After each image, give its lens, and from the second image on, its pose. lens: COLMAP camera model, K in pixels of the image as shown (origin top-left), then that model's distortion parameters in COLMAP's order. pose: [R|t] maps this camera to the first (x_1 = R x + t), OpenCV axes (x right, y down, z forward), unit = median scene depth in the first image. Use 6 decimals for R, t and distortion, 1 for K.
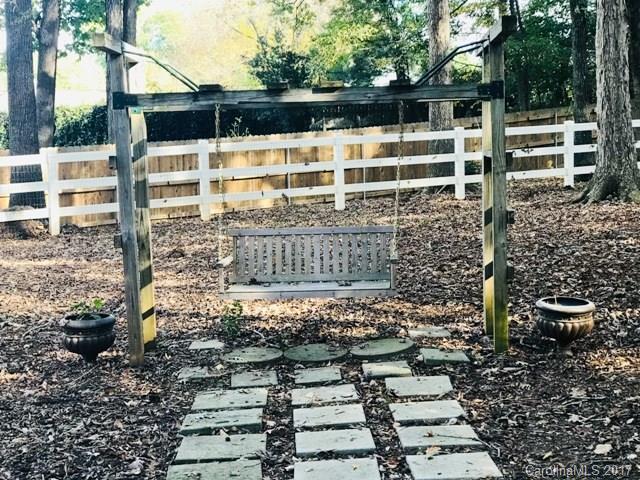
lens RADIAL K [[1085.8, 0, 320.4], [0, 1085.8, 240.0], [0, 0, 1]] dist [-0.031860, 0.000000]
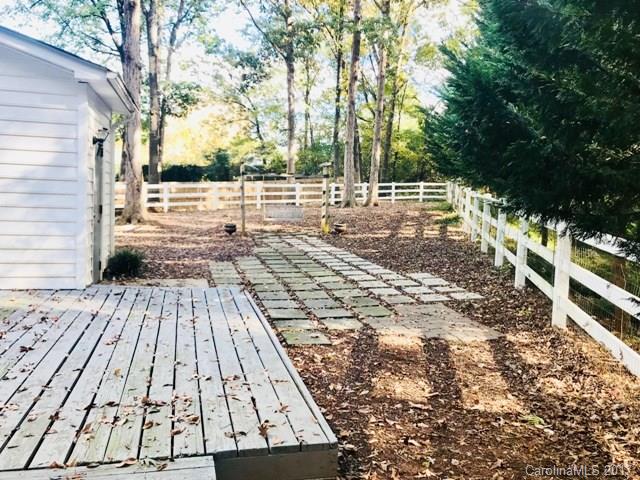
lens RADIAL K [[557.1, 0, 319.0], [0, 557.1, 239.4], [0, 0, 1]] dist [0.110600, -0.004618]
pose [[0.974391, 0.029550, 0.222911, -0.148836], [-0.029721, 0.999555, -0.002588, 0.051563], [-0.222888, -0.004104, 0.974835, -0.493745]]
